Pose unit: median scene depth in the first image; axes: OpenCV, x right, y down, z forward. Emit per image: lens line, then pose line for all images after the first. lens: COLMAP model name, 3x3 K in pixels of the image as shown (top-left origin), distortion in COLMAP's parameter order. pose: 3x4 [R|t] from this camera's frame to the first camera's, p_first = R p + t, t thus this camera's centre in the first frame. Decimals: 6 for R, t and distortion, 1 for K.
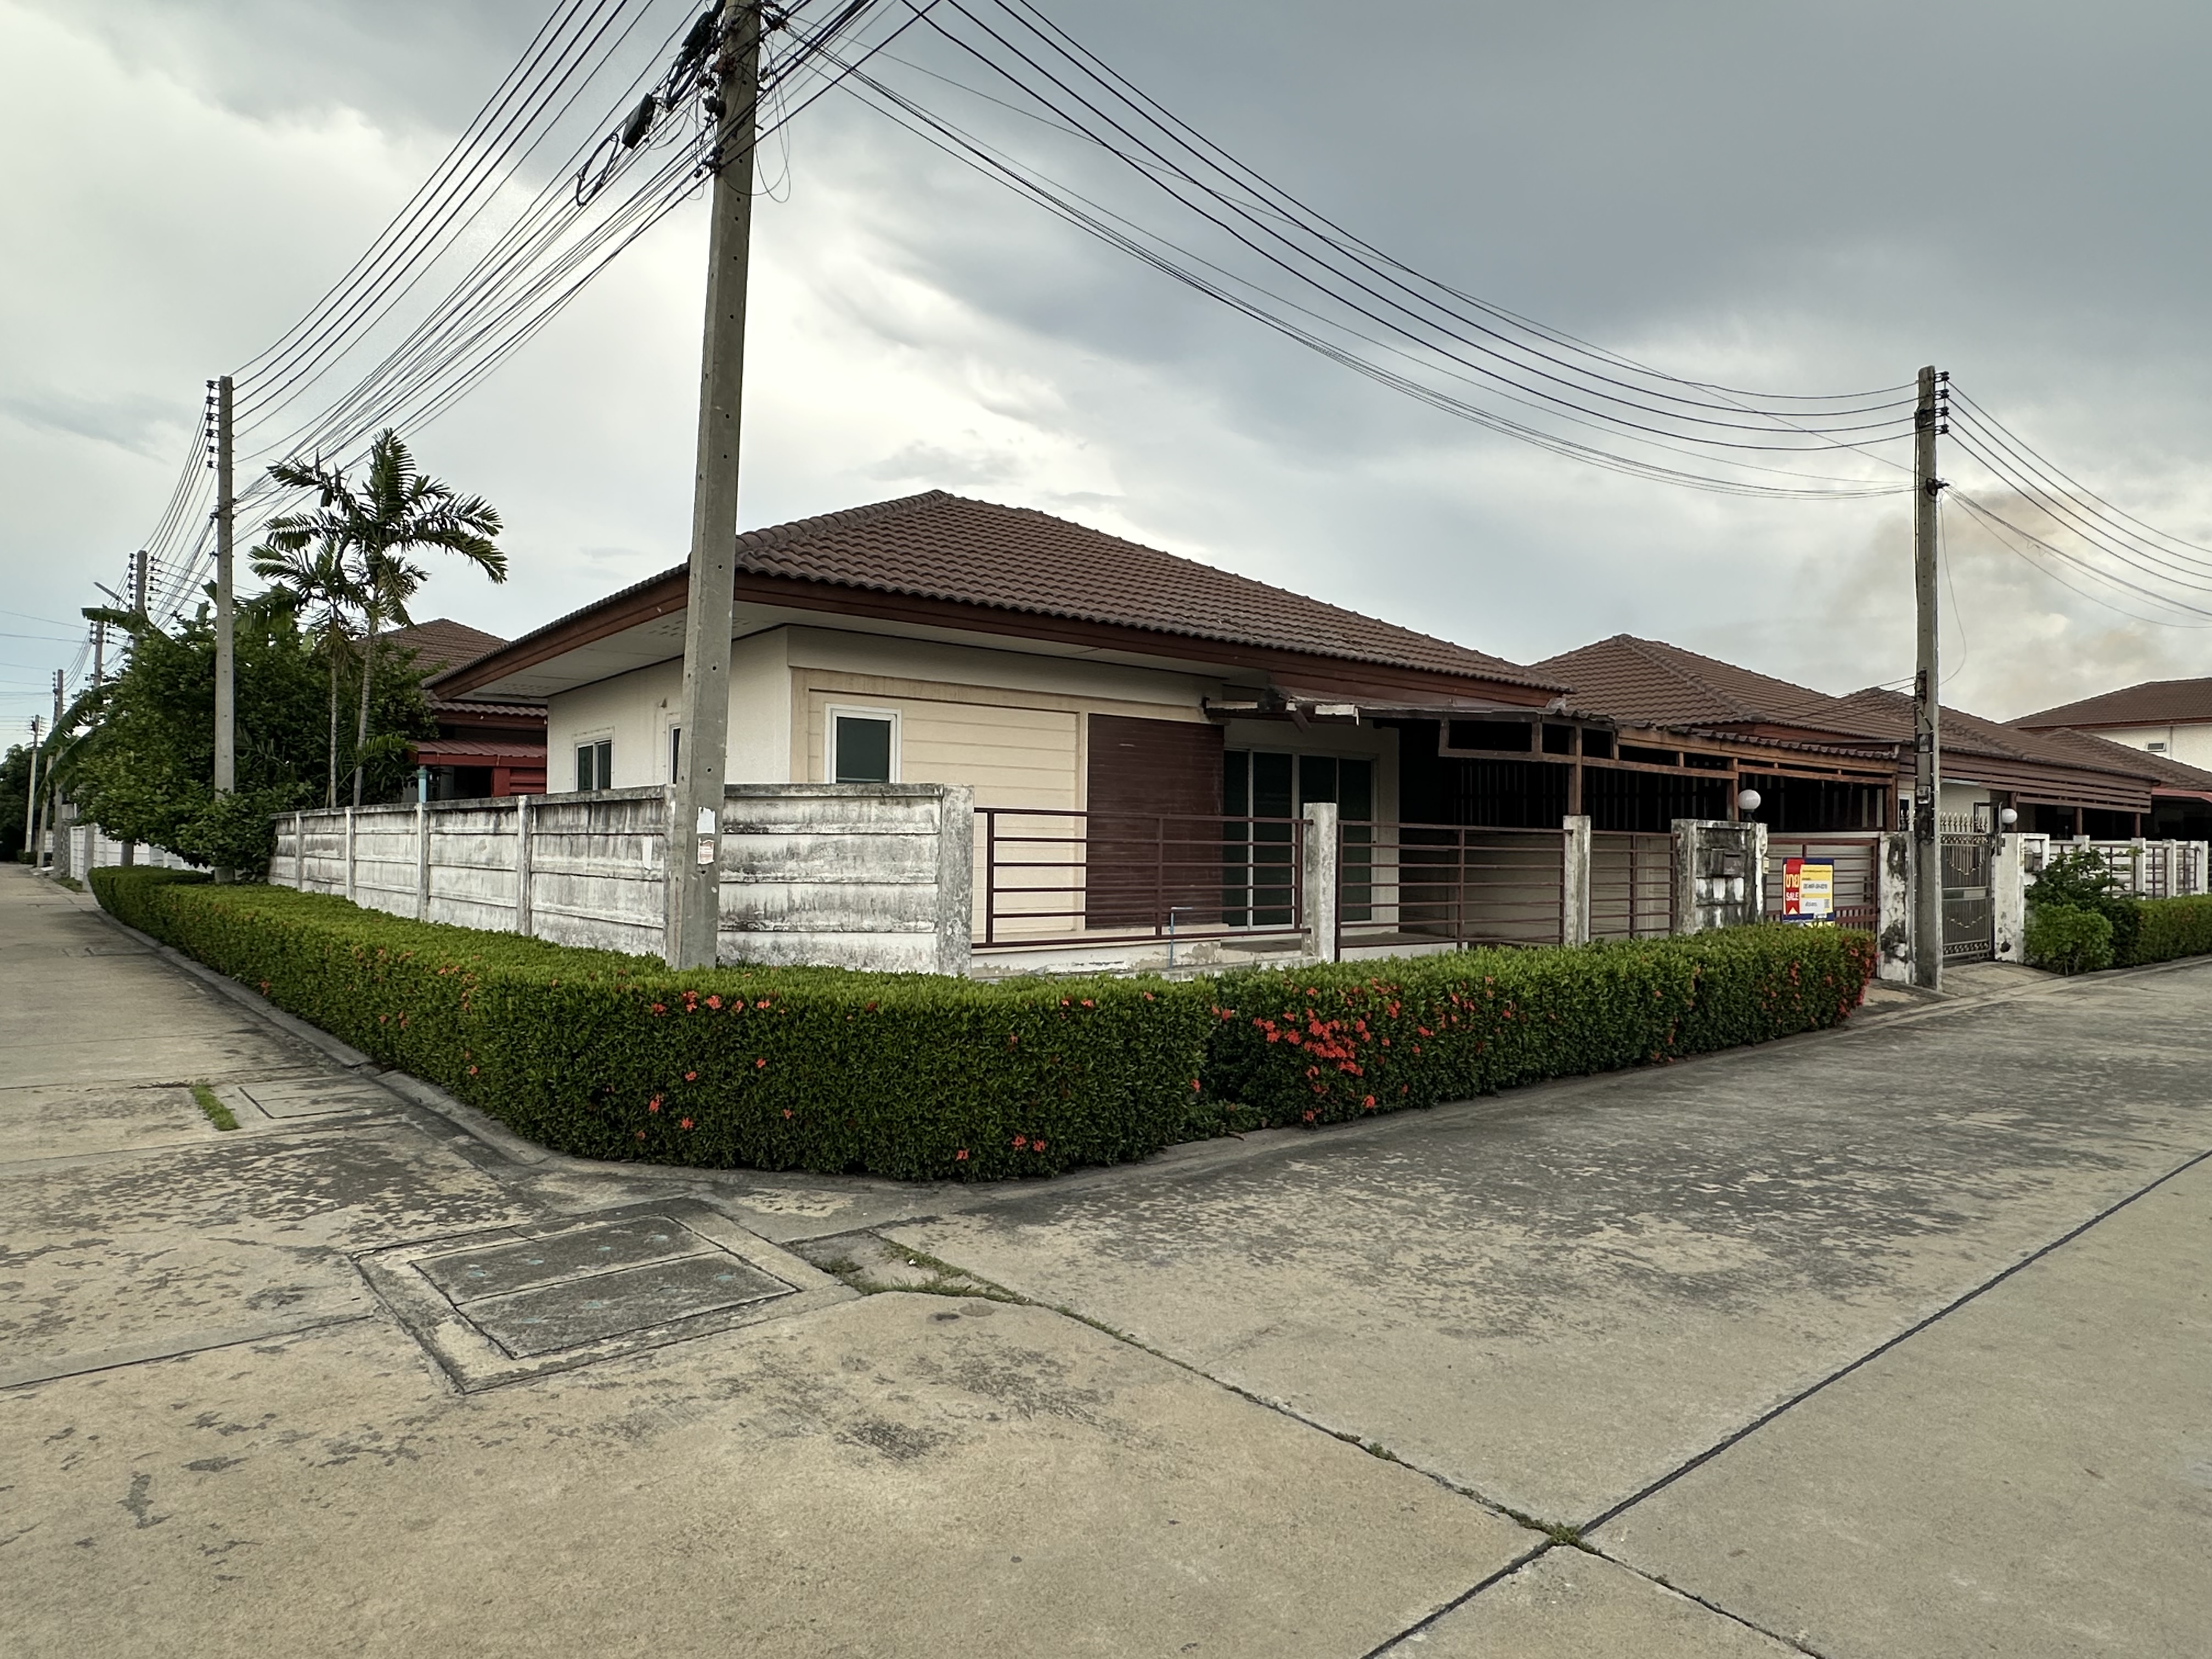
lens RADIAL K [[1277.4, 0, 1106.0], [0, 1277.4, 829.5], [0, 0, 1]] dist [0.002178, -0.000587]
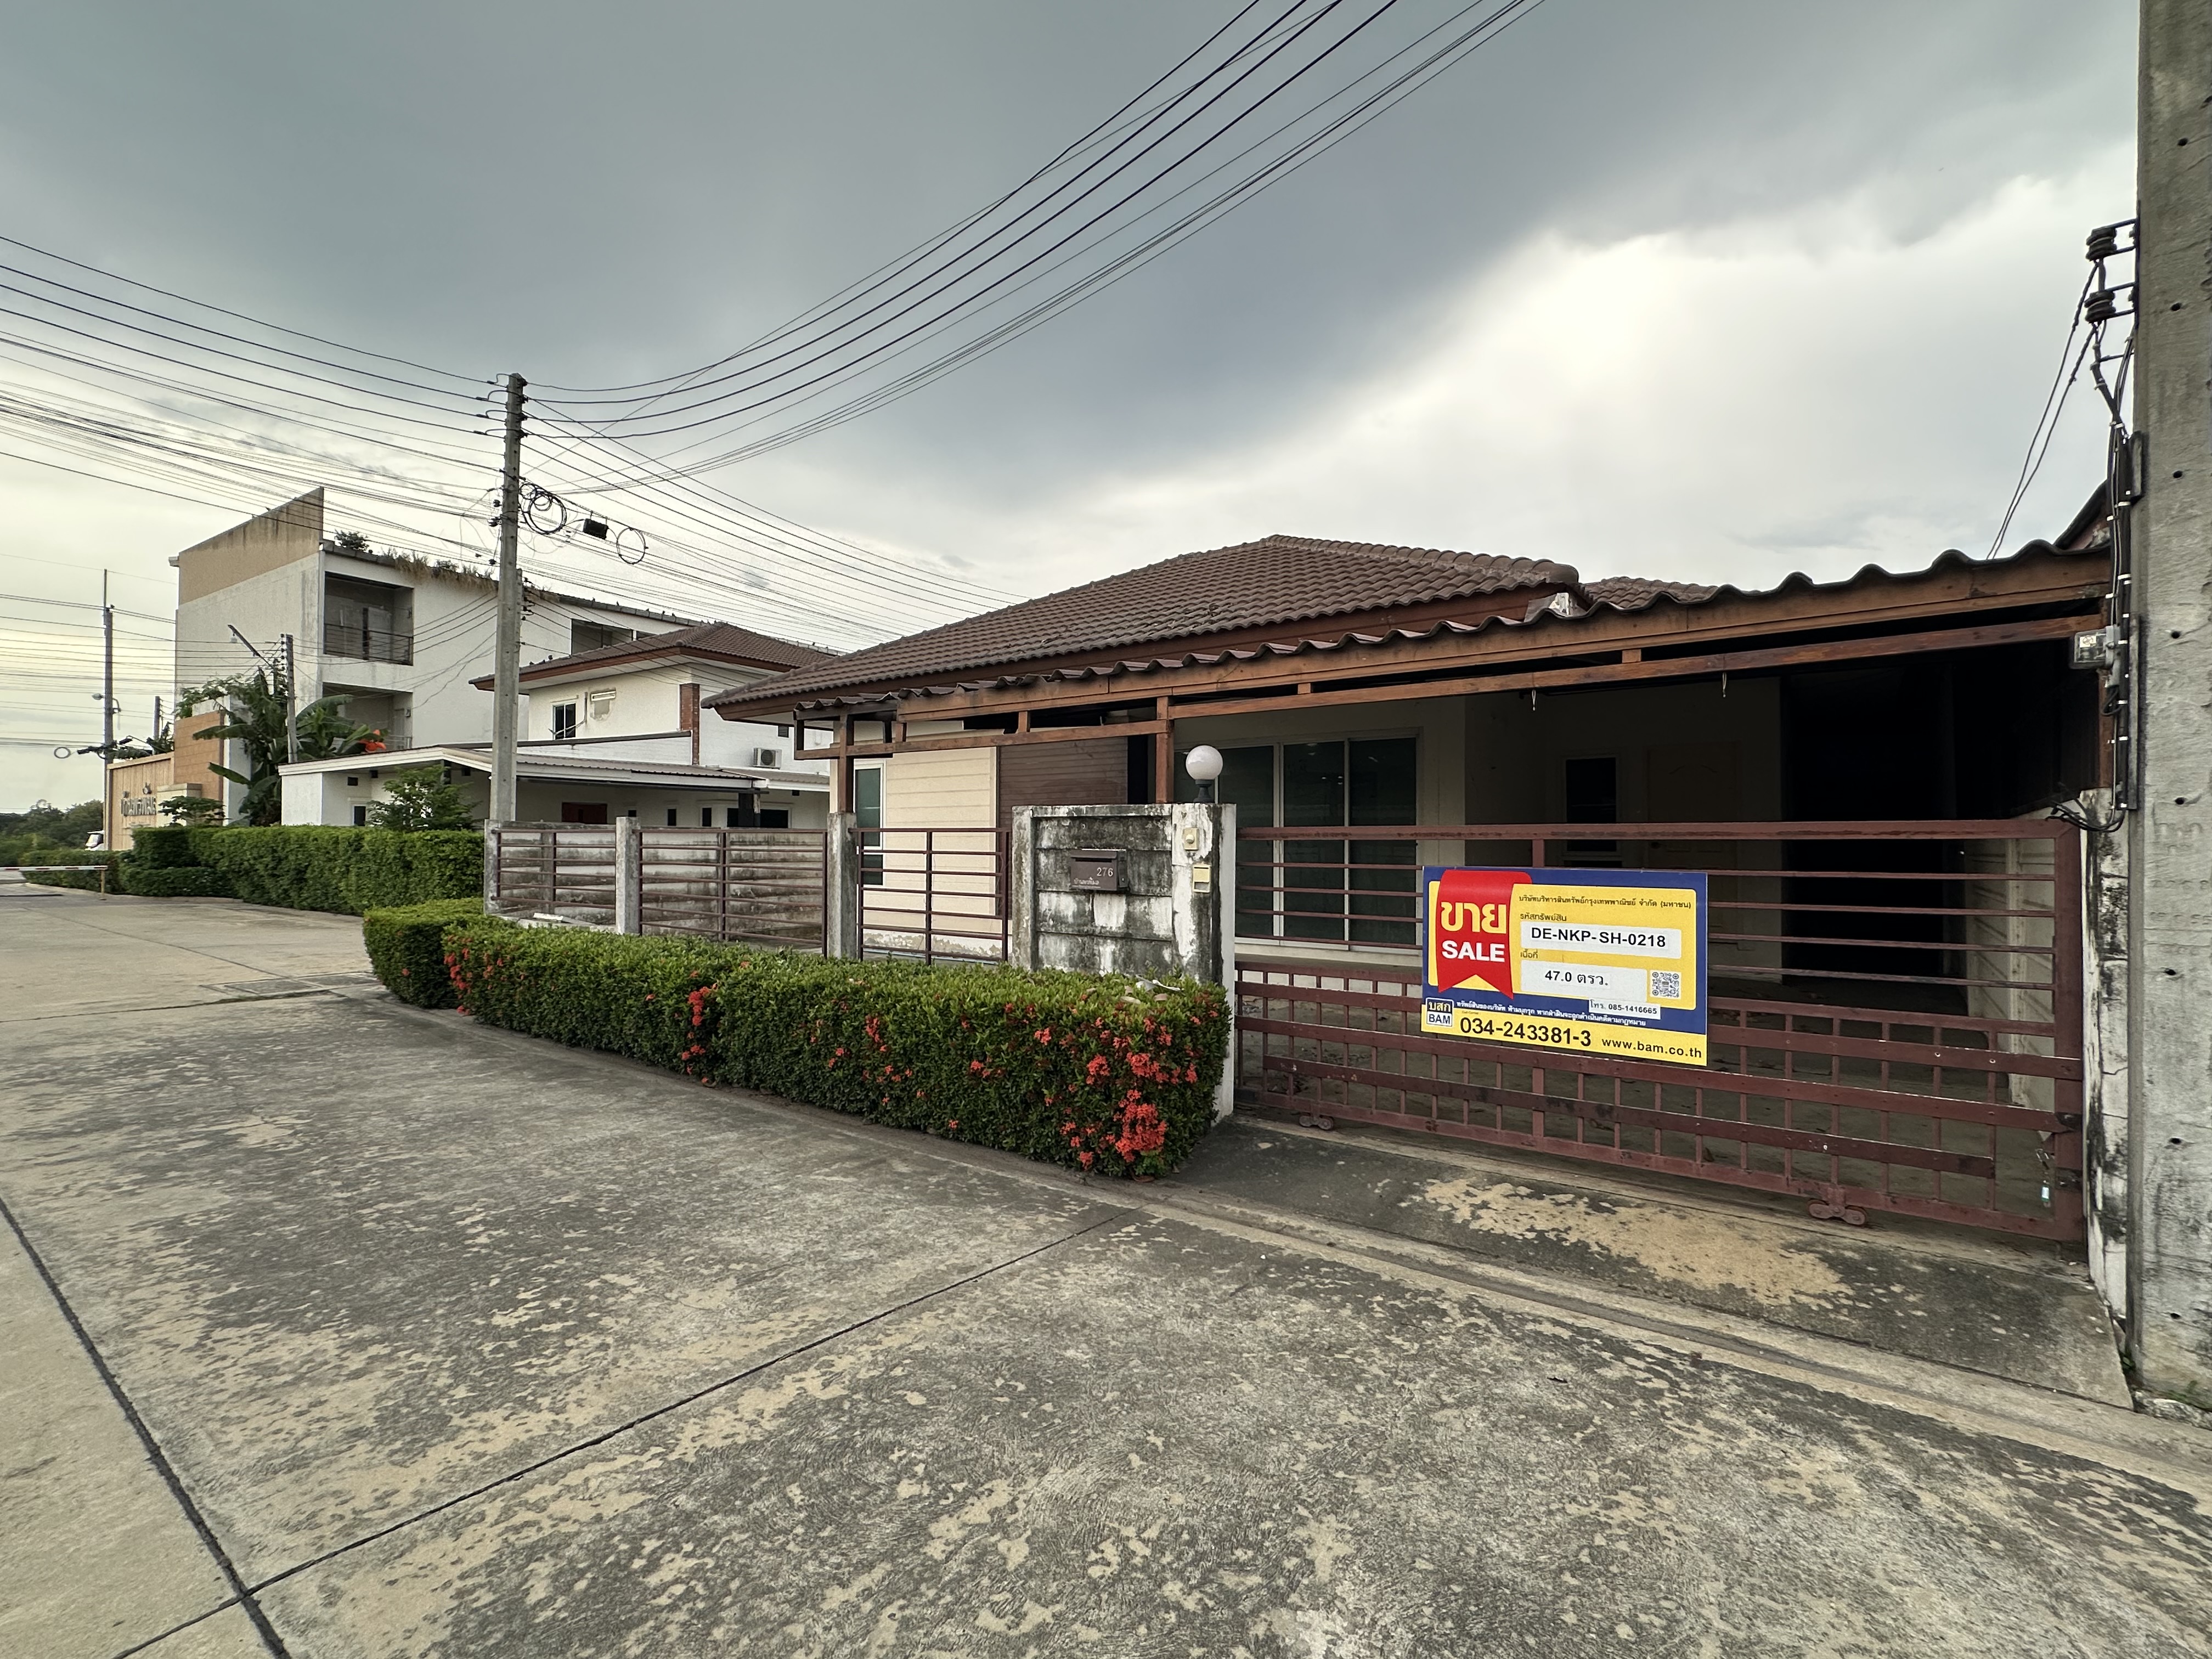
lens RADIAL K [[1024.5, 0, 1097.5], [0, 1024.5, 825.5], [0, 0, 1]] dist [-0.001431, 0.000383]
pose [[0.238676, -0.030826, -0.970610, 0.912934], [0.008870, 0.999524, -0.029563, 0.017561], [0.971059, -0.001553, 0.238836, 0.821785]]
